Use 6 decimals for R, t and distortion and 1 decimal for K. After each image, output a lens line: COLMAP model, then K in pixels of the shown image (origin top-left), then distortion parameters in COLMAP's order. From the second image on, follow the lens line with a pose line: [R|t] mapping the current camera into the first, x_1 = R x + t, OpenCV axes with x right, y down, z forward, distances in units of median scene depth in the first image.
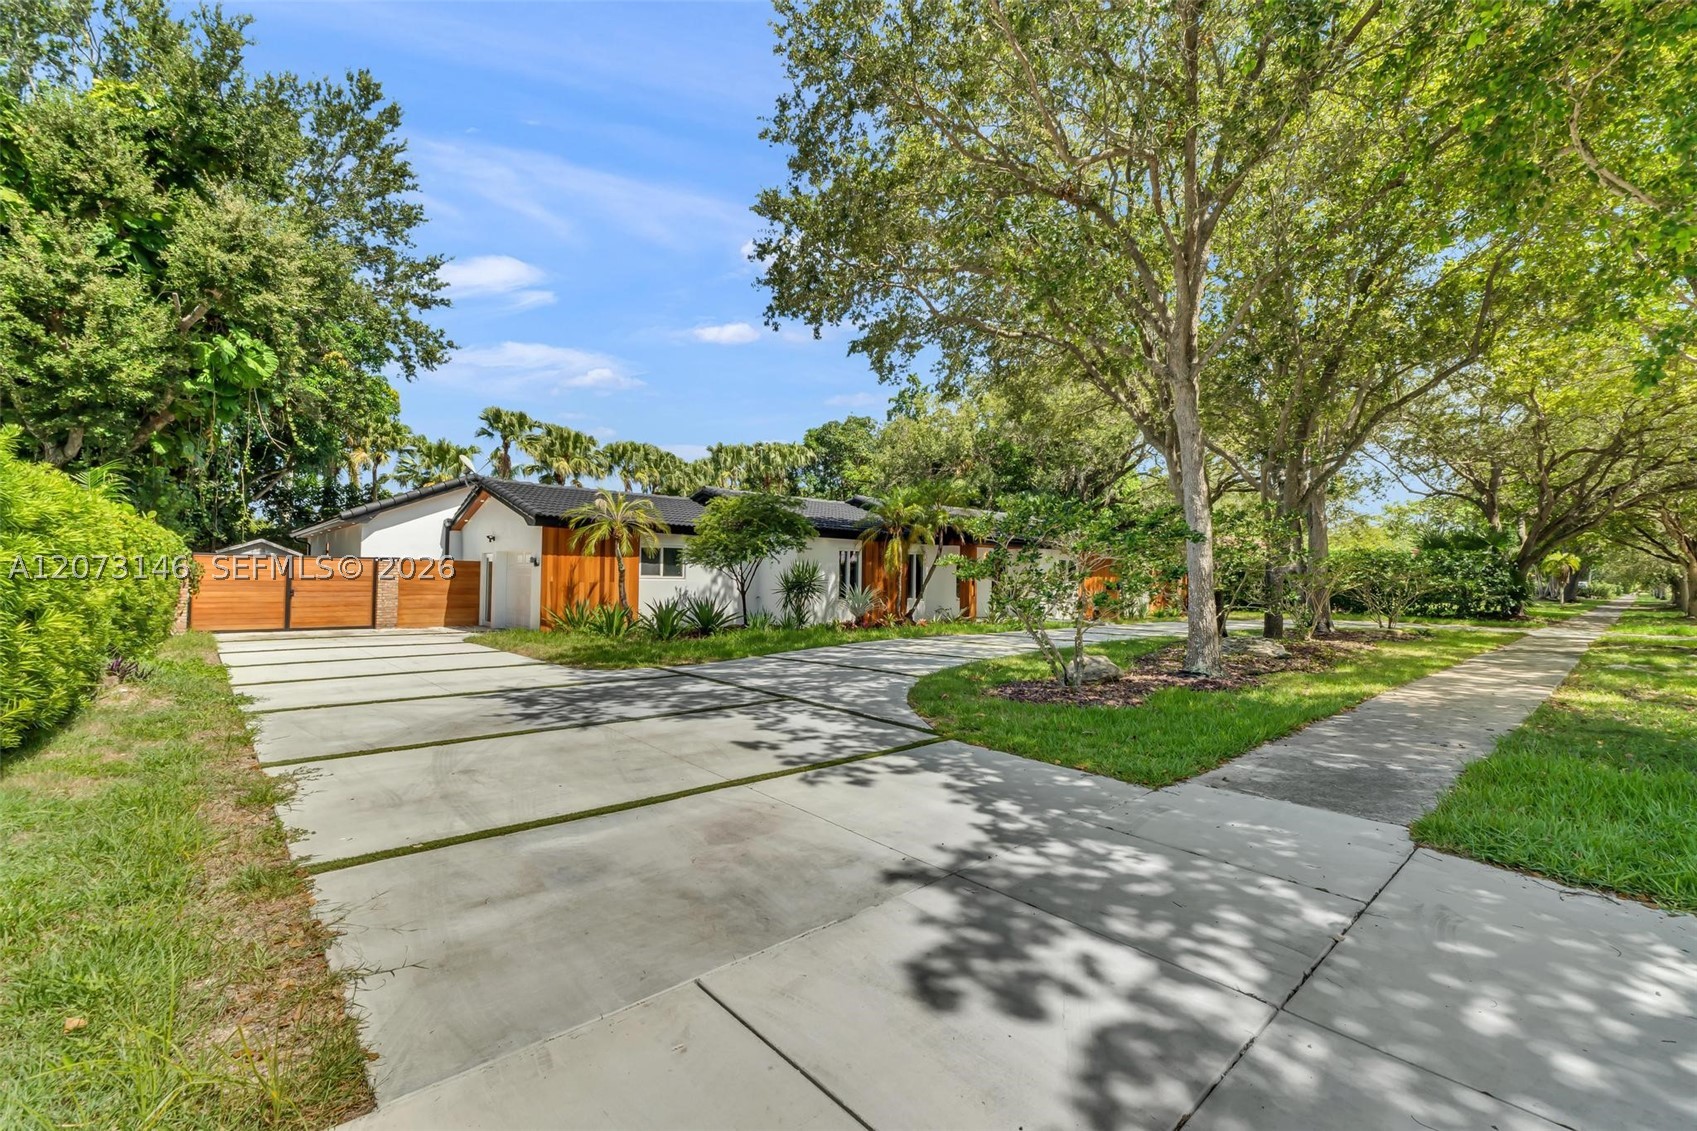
lens RADIAL K [[730.0, 0, 853.8], [0, 730.0, 558.4], [0, 0, 1]] dist [-0.001692, -0.000543]
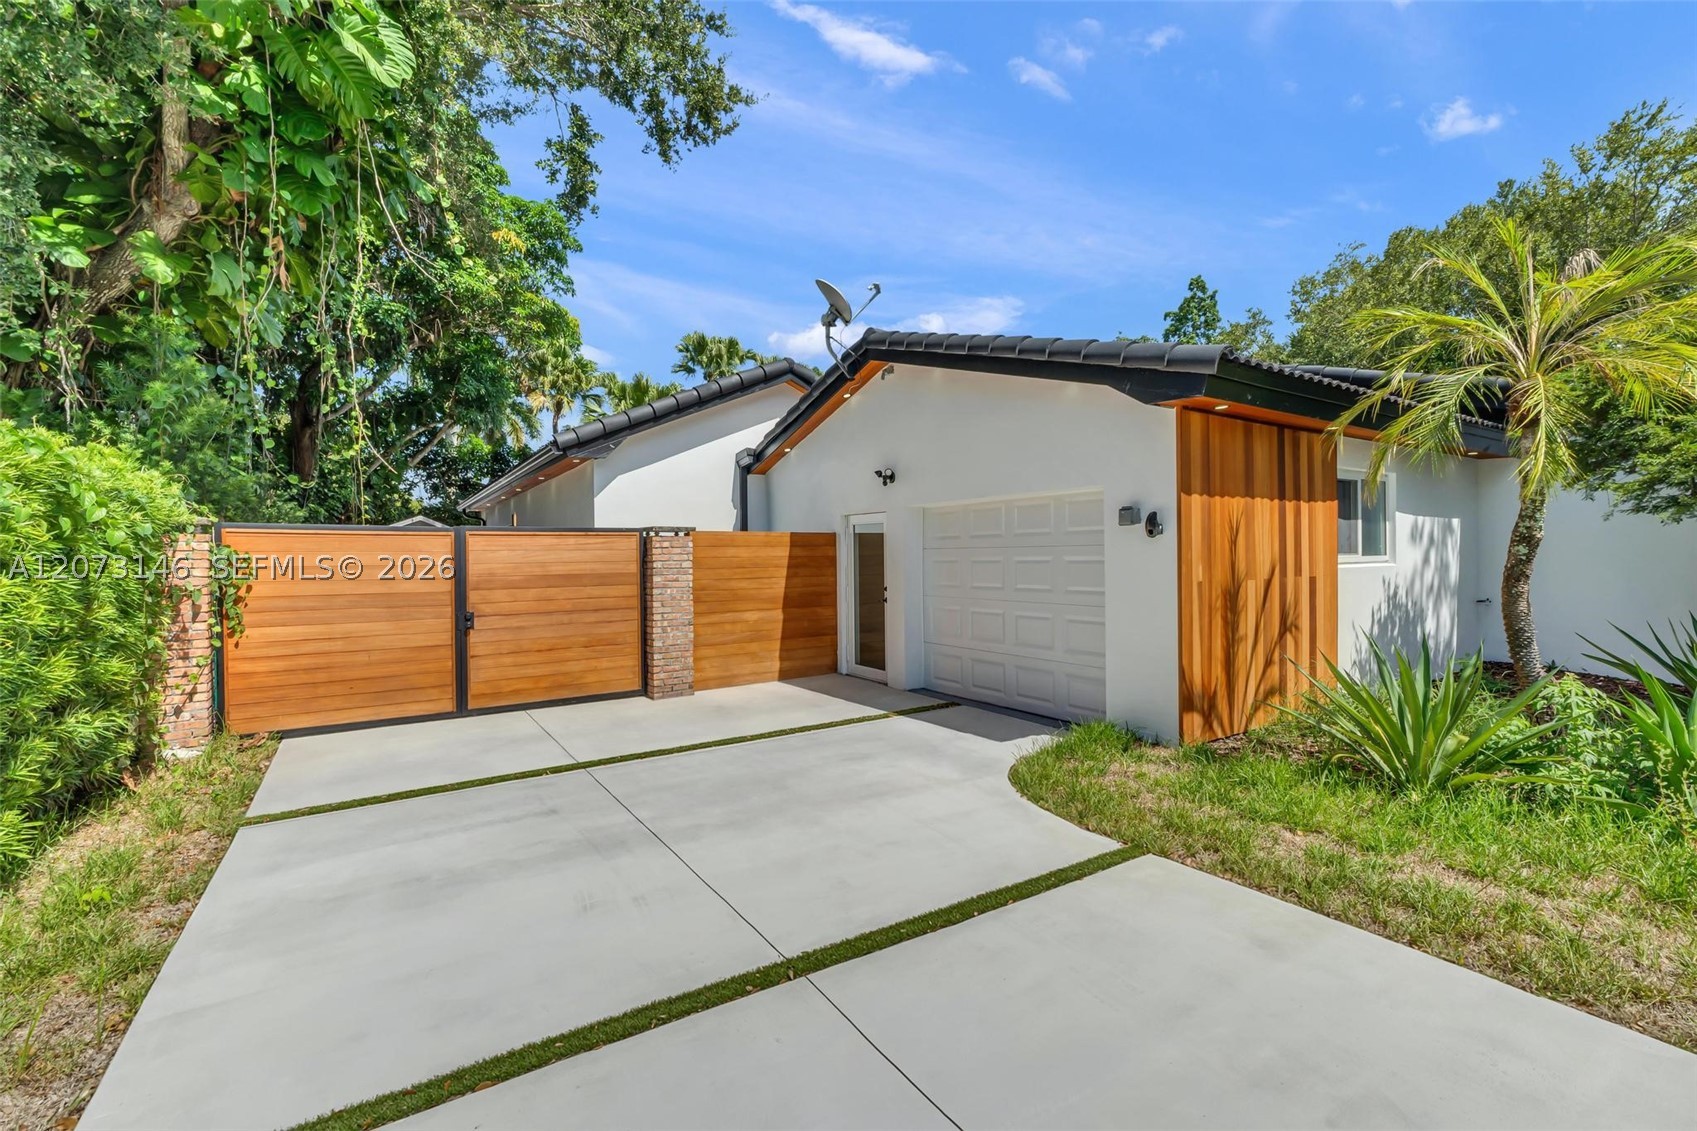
lens RADIAL K [[730.0, 0, 853.8], [0, 730.0, 558.4], [0, 0, 1]] dist [-0.001692, -0.000543]
pose [[0.986850, -0.023021, -0.159991, -0.383406], [0.028295, 0.999126, 0.030766, 0.005554], [0.159143, -0.034888, 0.986639, 0.493071]]
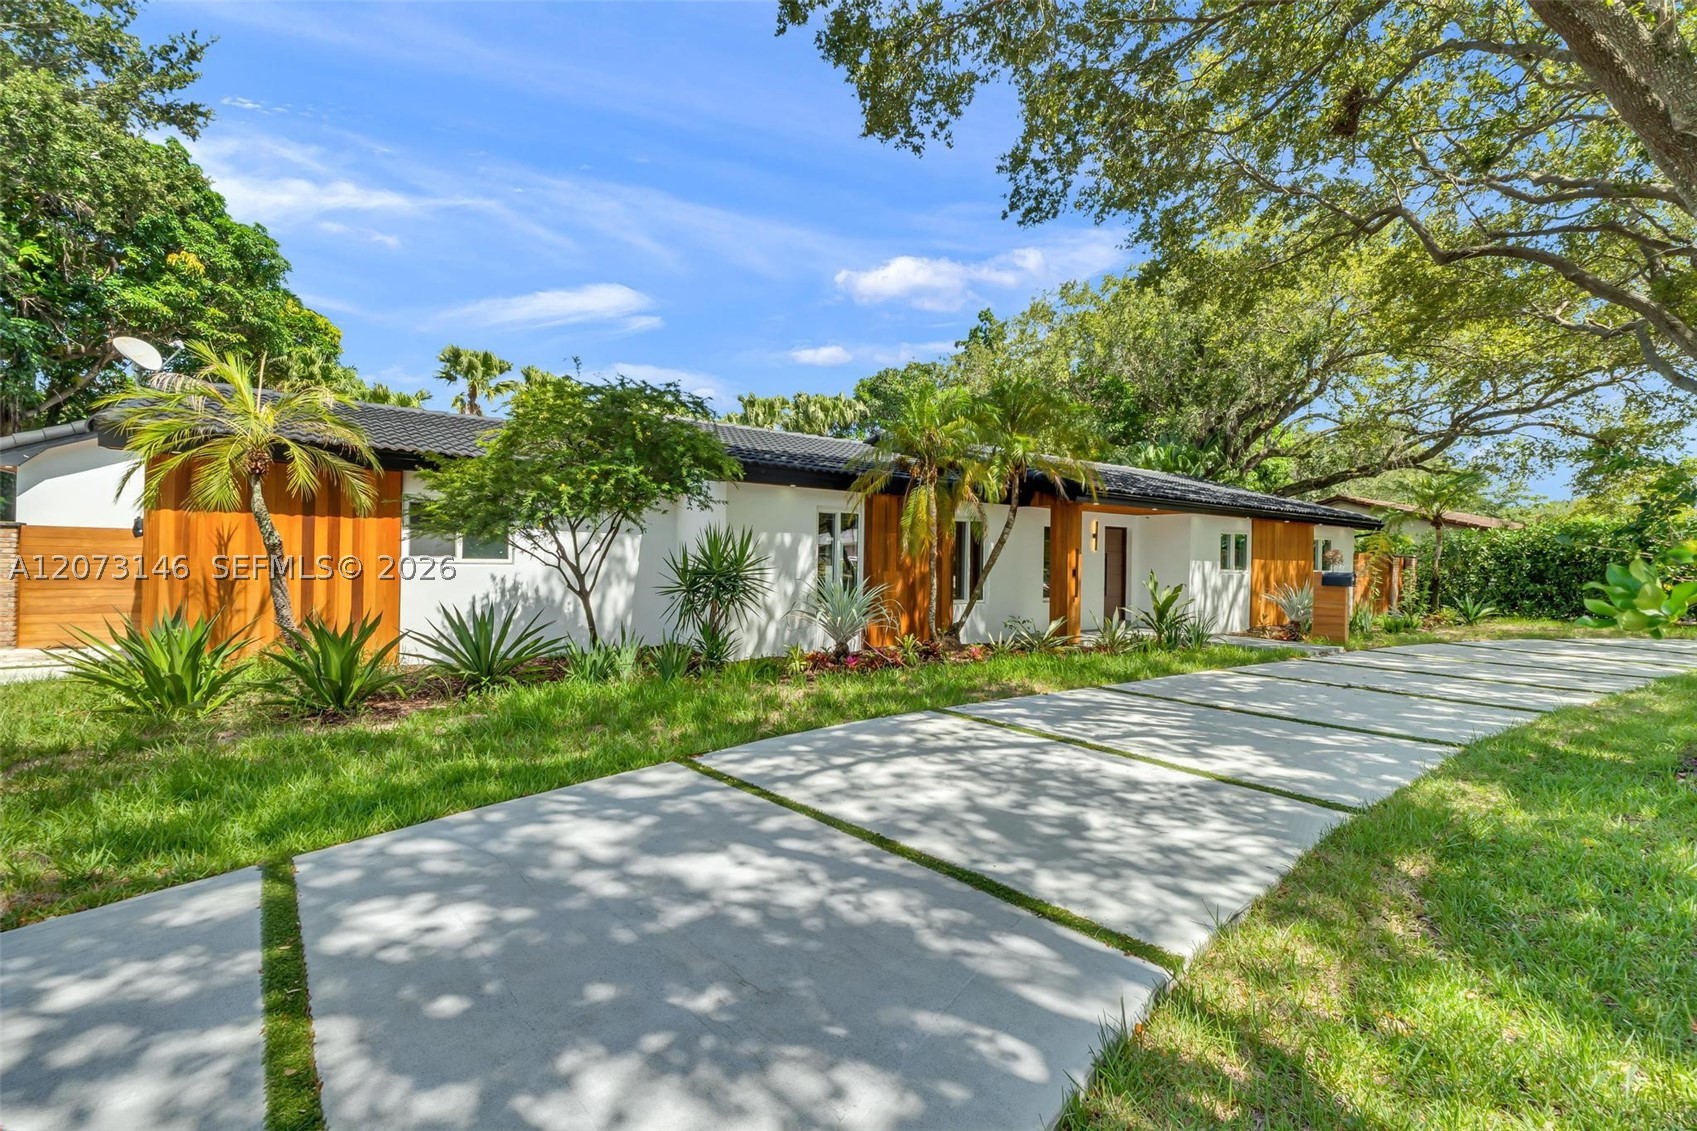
lens RADIAL K [[730.0, 0, 853.8], [0, 730.0, 558.4], [0, 0, 1]] dist [-0.001692, -0.000543]
pose [[0.993414, 0.005380, -0.114458, 0.060806], [-0.002567, 0.999691, 0.024709, 0.009717], [0.114555, -0.024252, 0.993121, 0.430981]]
